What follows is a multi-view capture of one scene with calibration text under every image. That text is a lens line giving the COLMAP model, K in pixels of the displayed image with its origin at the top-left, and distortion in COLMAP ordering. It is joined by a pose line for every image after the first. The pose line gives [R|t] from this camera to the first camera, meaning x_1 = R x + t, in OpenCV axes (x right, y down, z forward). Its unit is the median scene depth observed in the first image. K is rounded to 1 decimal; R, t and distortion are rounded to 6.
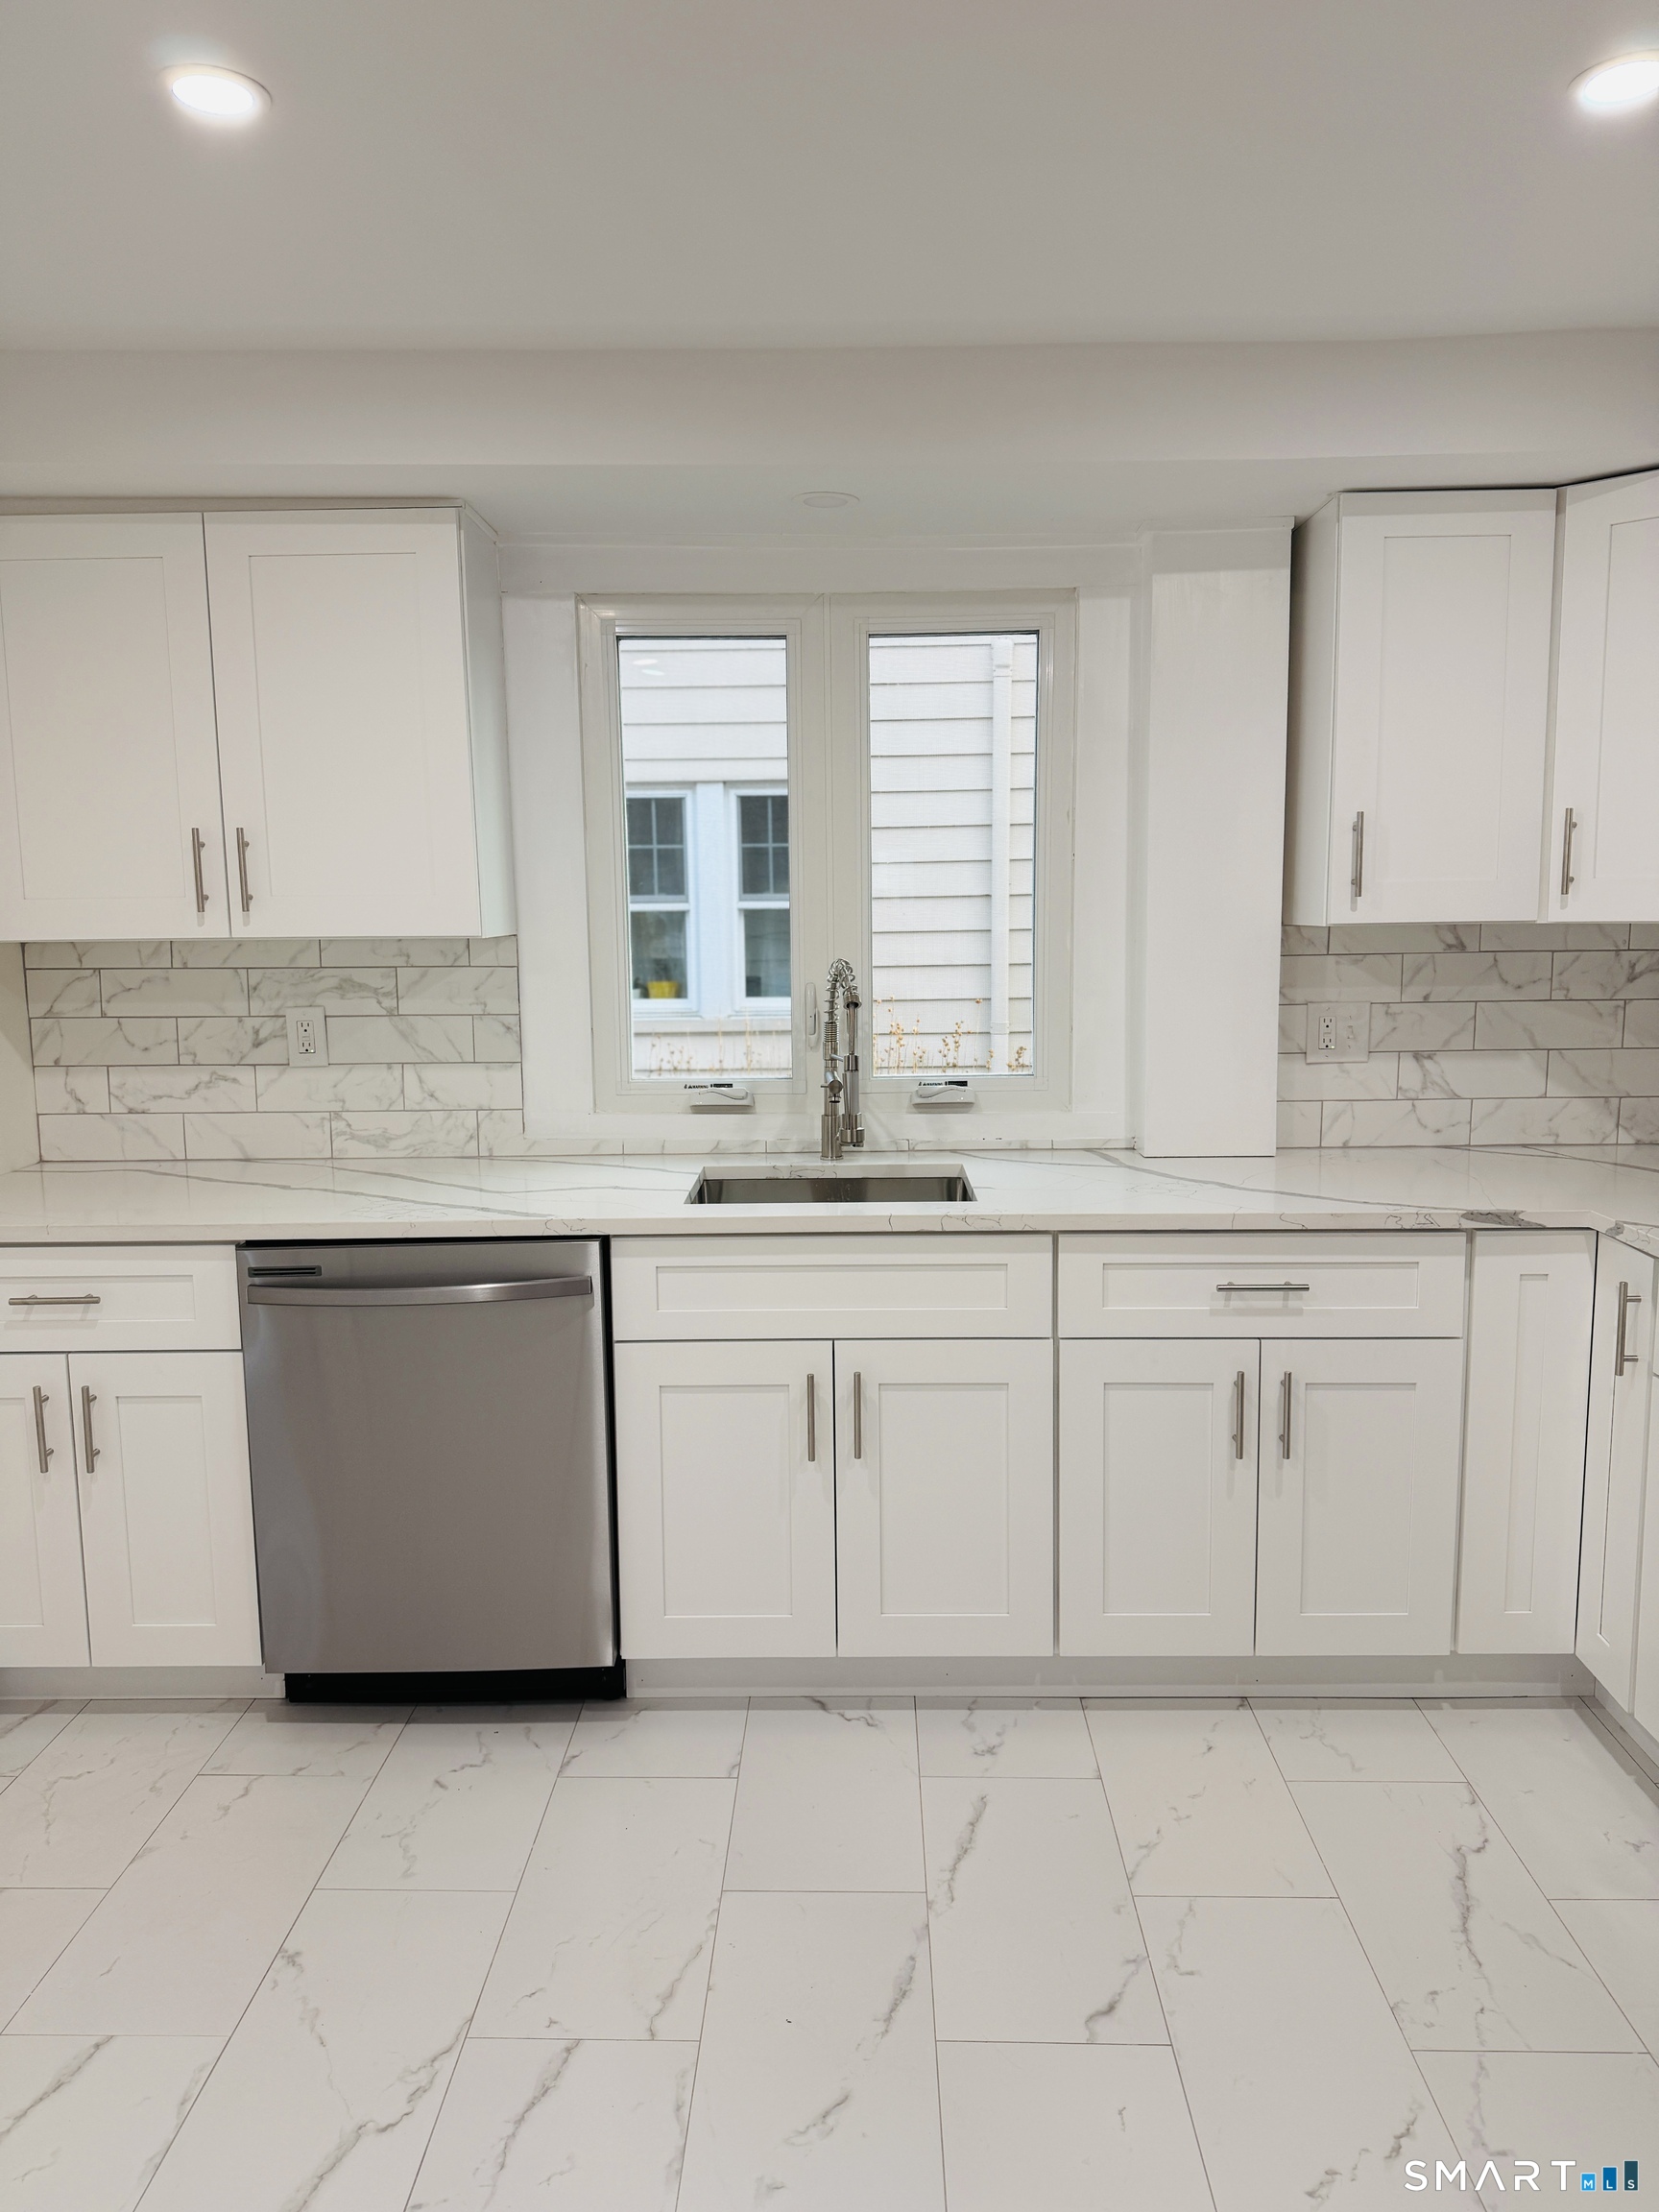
lens RADIAL K [[1557.2, 0, 827.7], [0, 1557.2, 1113.0], [0, 0, 1]] dist [0.065181, -0.082296]
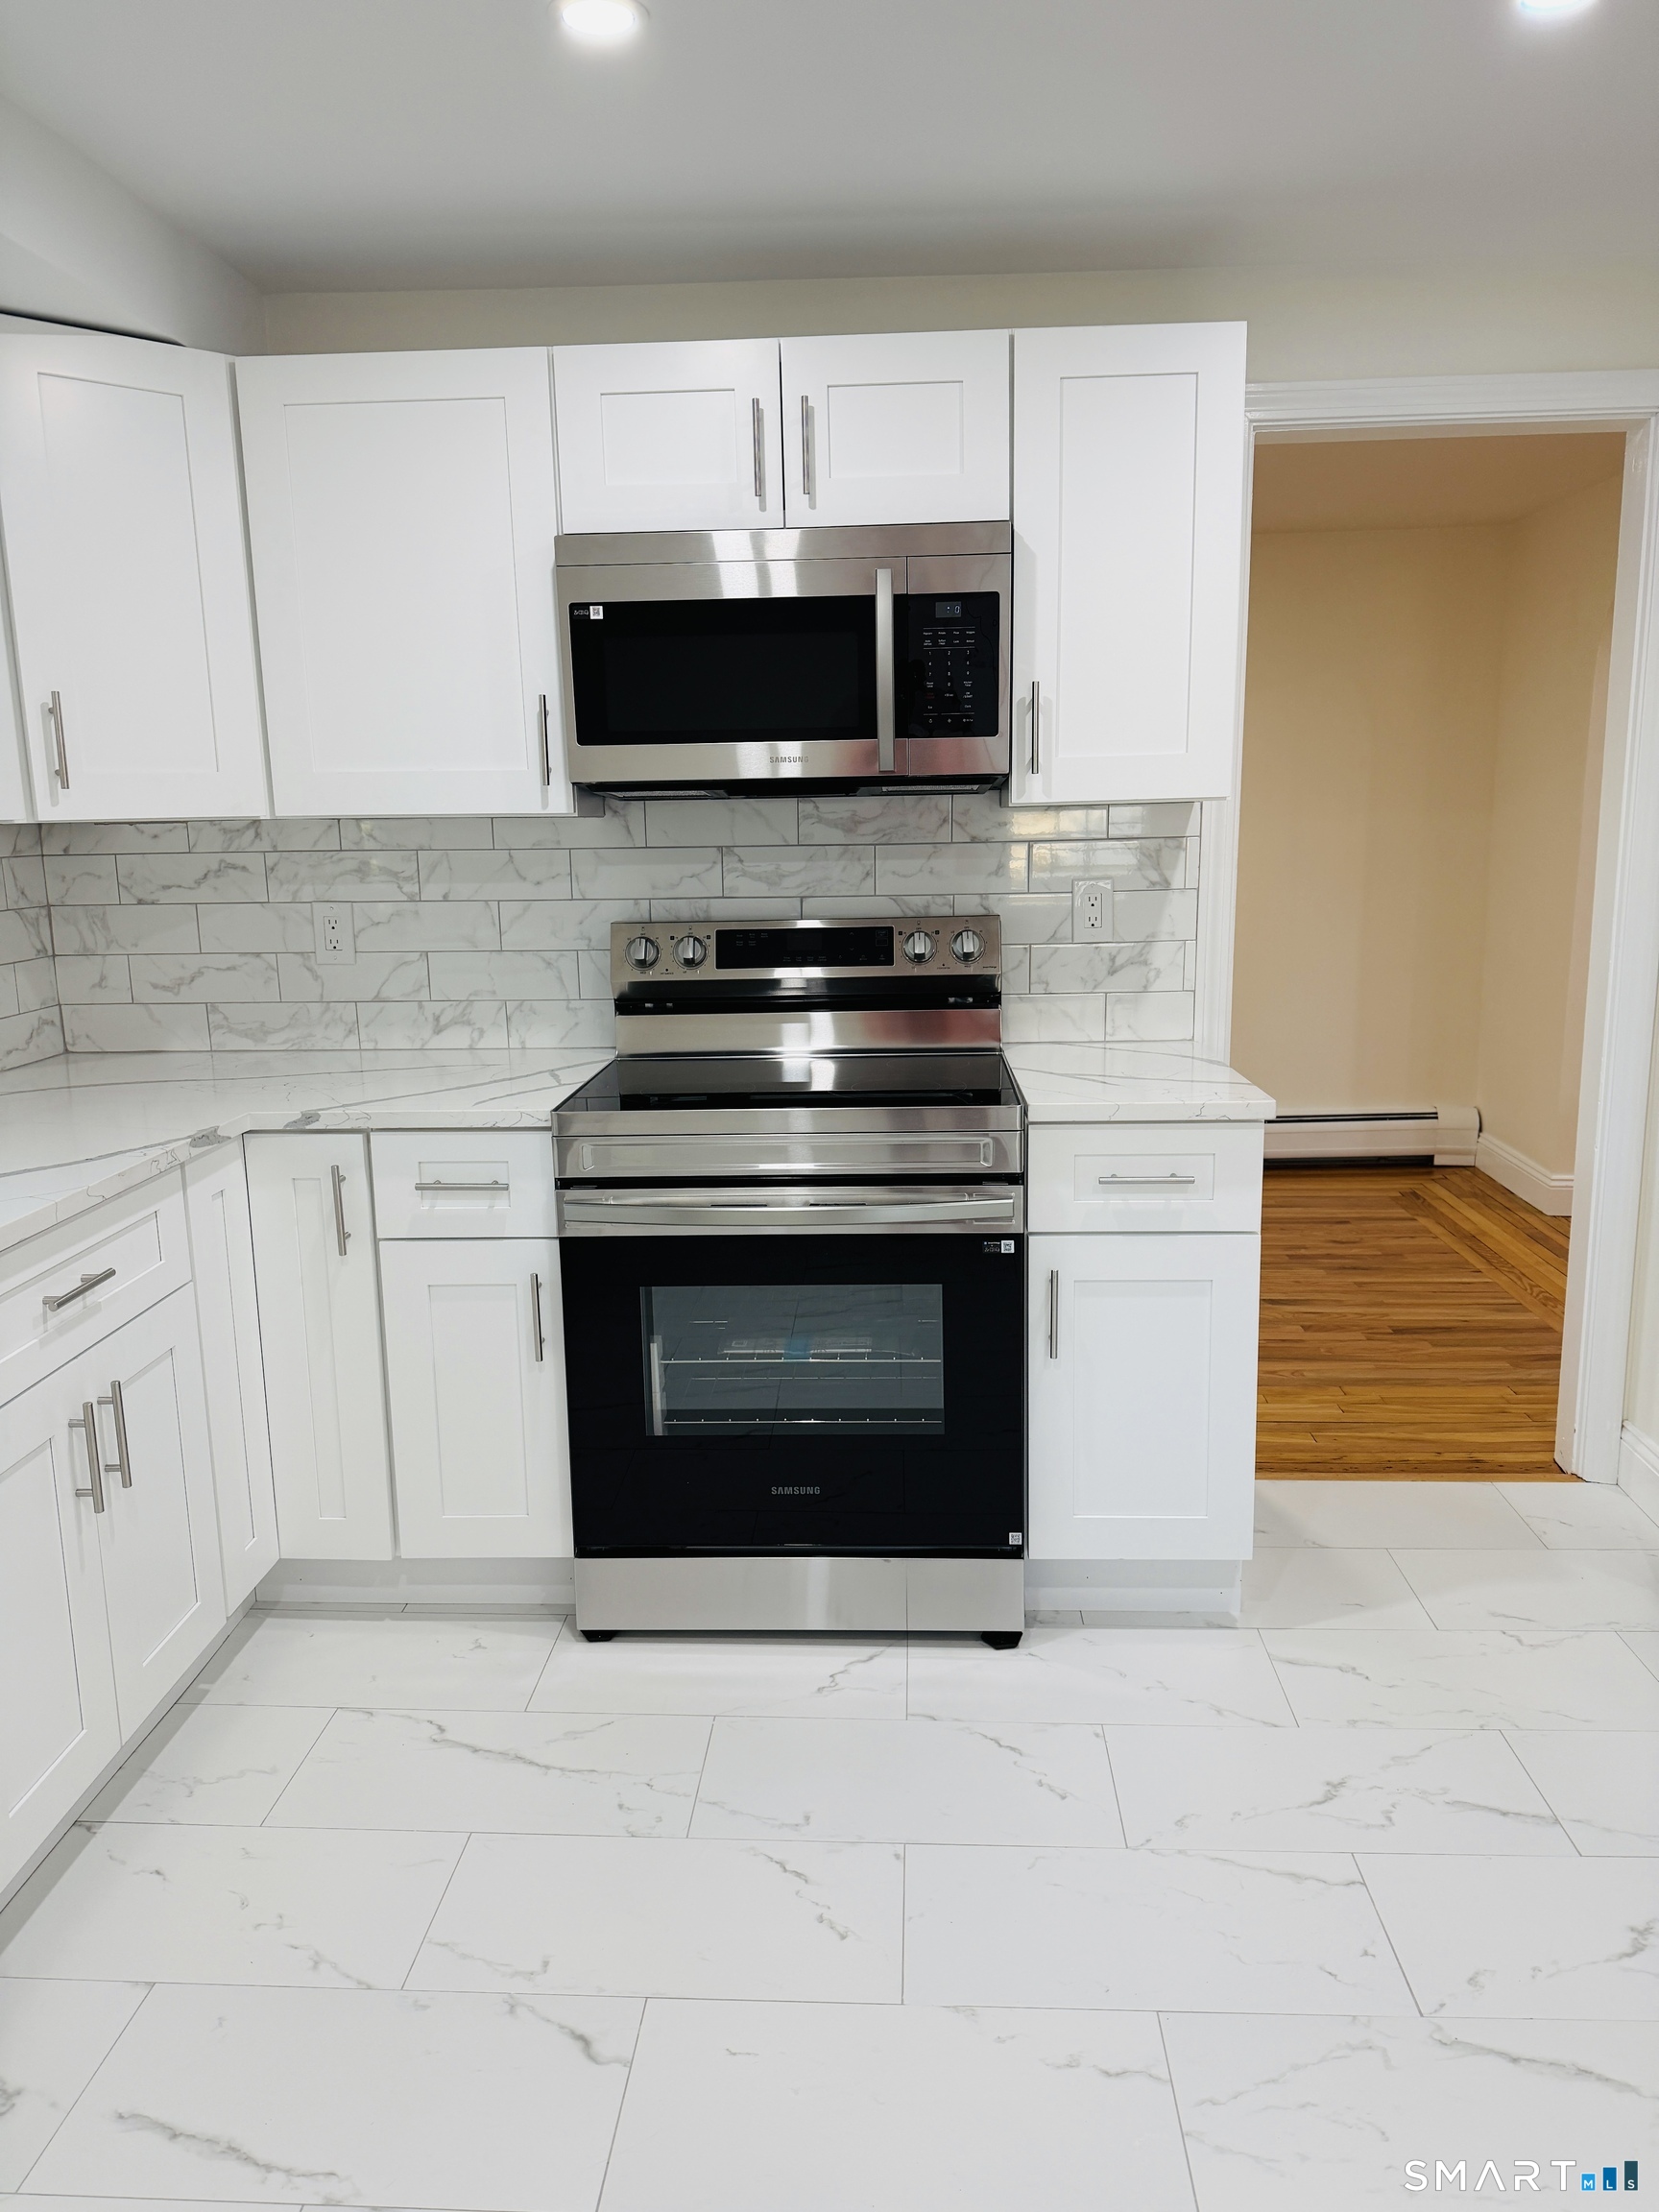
lens RADIAL K [[1557.2, 0, 824.4], [0, 1557.2, 1133.2], [0, 0, 1]] dist [0.065181, -0.082296]
pose [[0.038976, -0.181528, 0.982613, -0.454436], [0.148186, 0.973537, 0.173974, -0.042488], [-0.988191, 0.138828, 0.064844, 0.574538]]
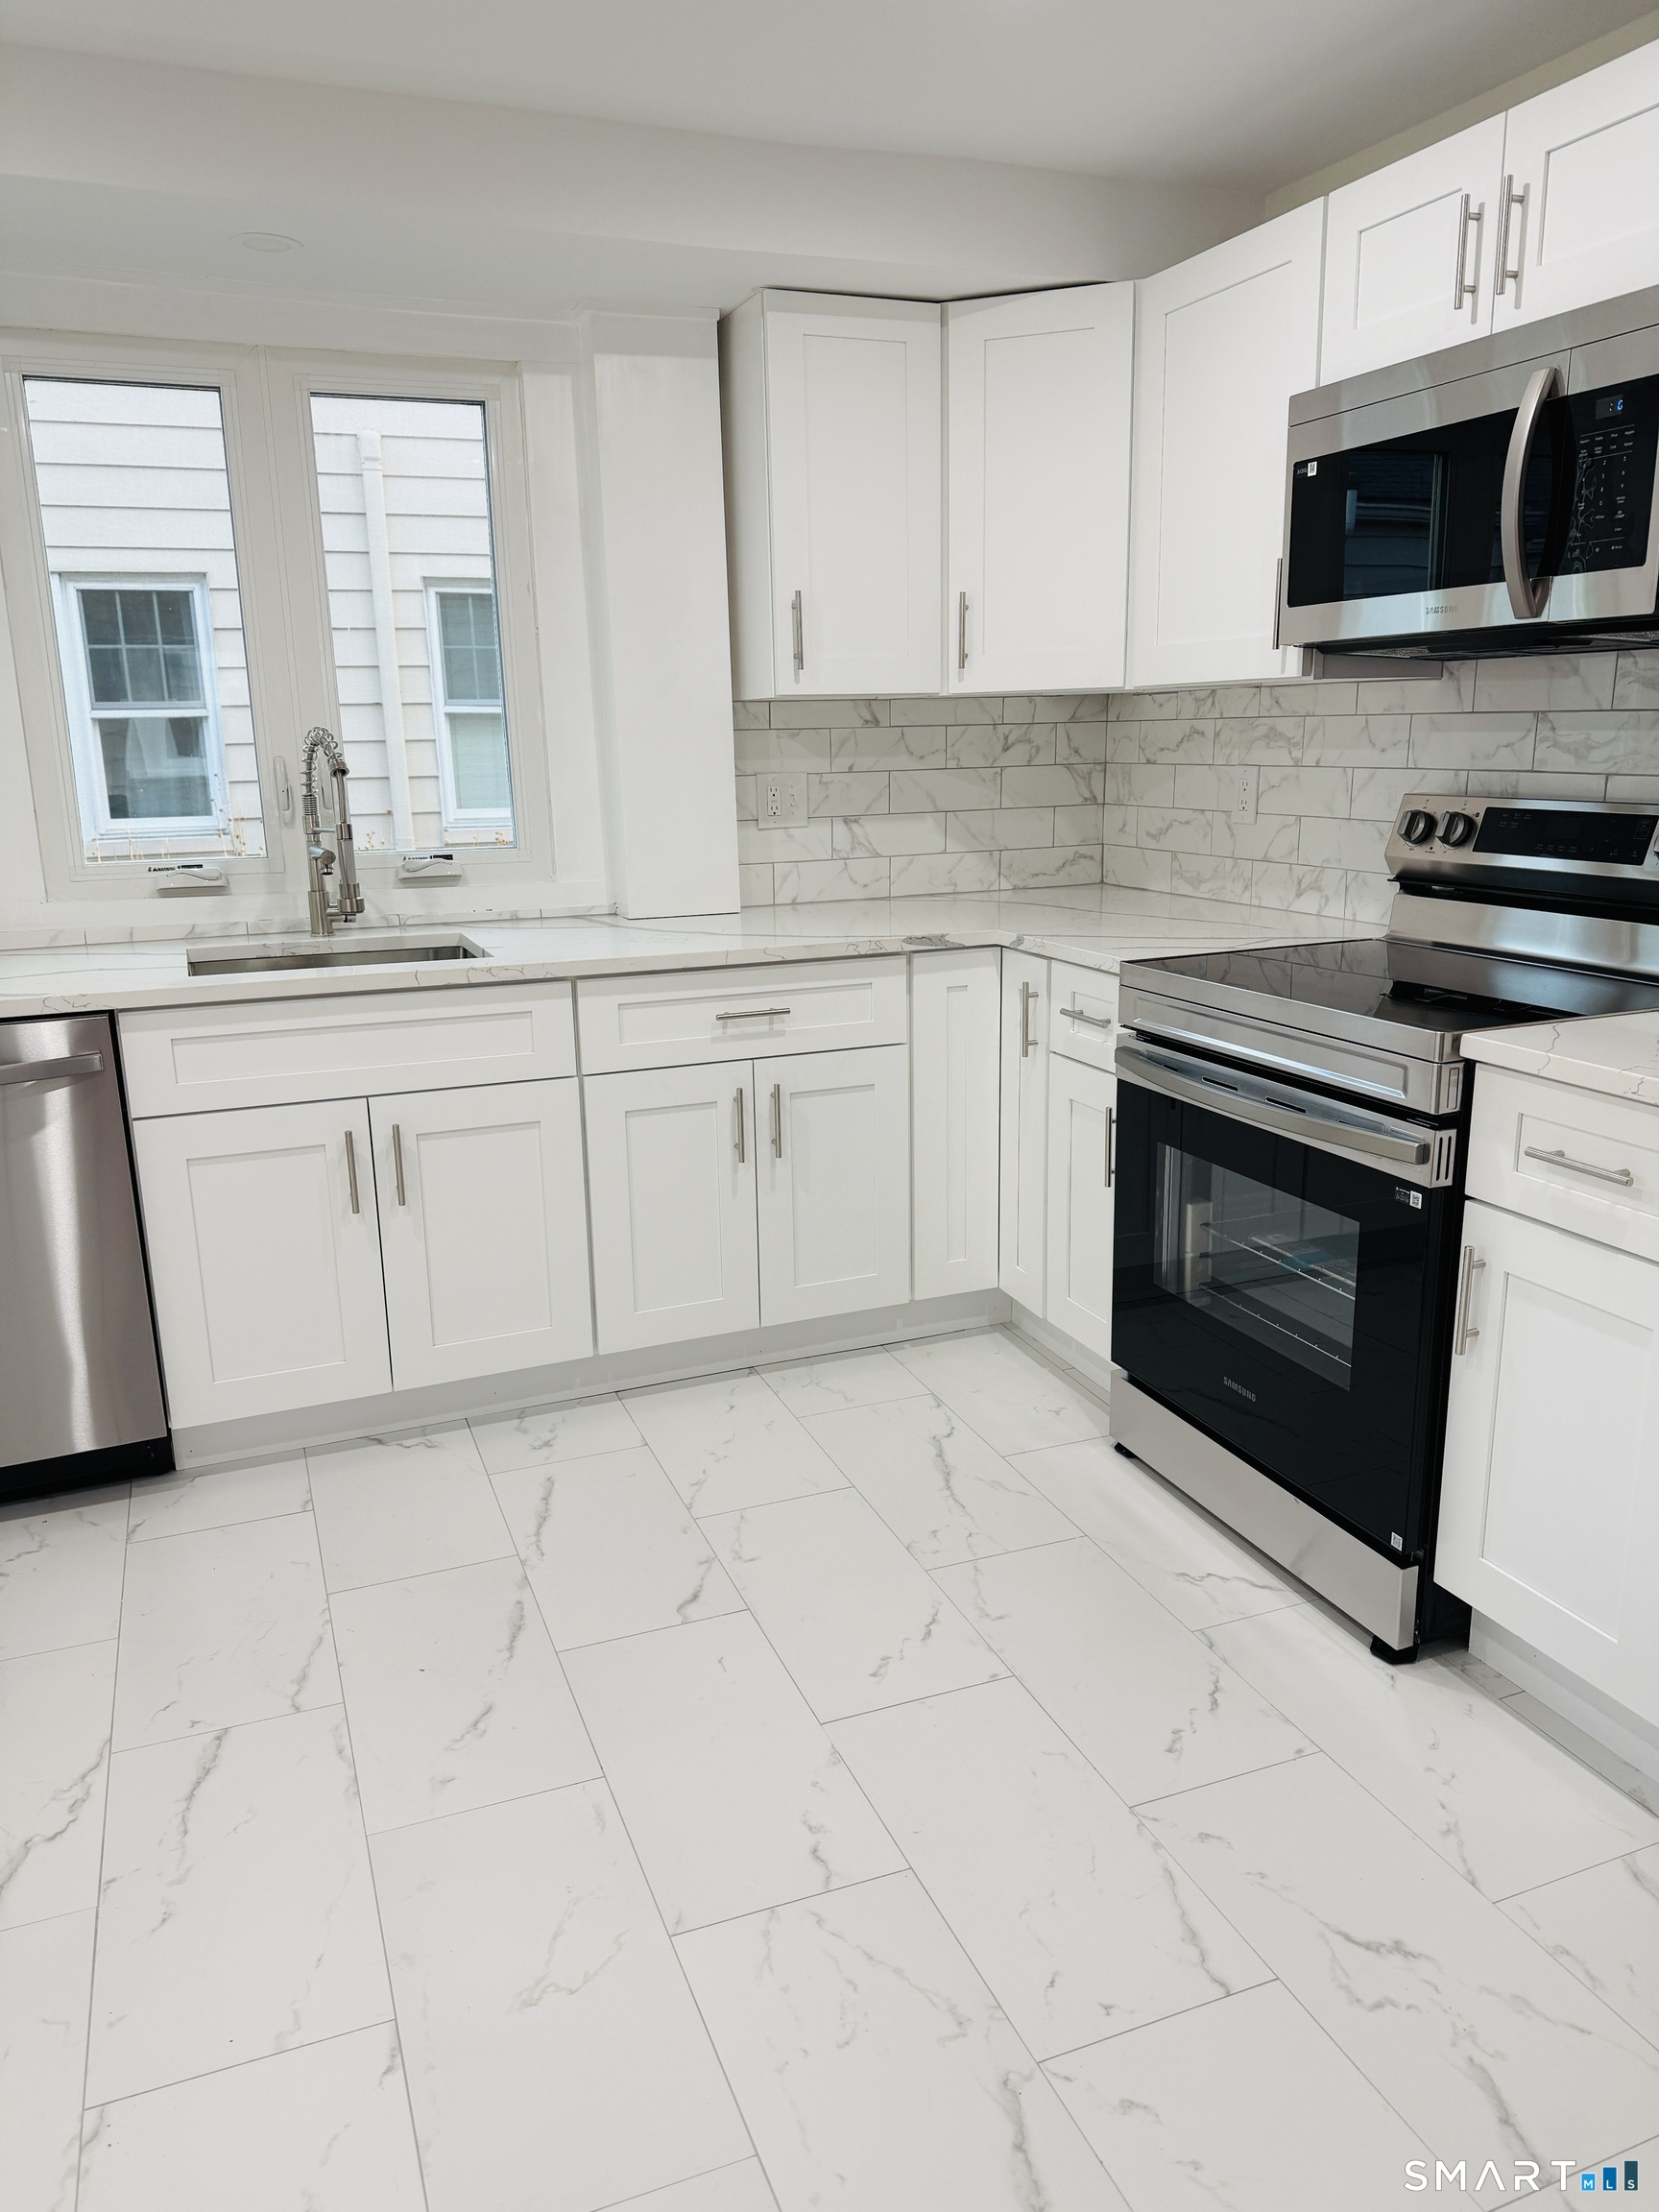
lens RADIAL K [[1557.2, 0, 814.9], [0, 1557.2, 1121.6], [0, 0, 1]] dist [0.065181, -0.082296]
pose [[0.923595, -0.096918, 0.370917, -0.109426], [0.055877, 0.991217, 0.119862, 0.053539], [-0.379276, -0.089978, 0.920898, -0.078126]]
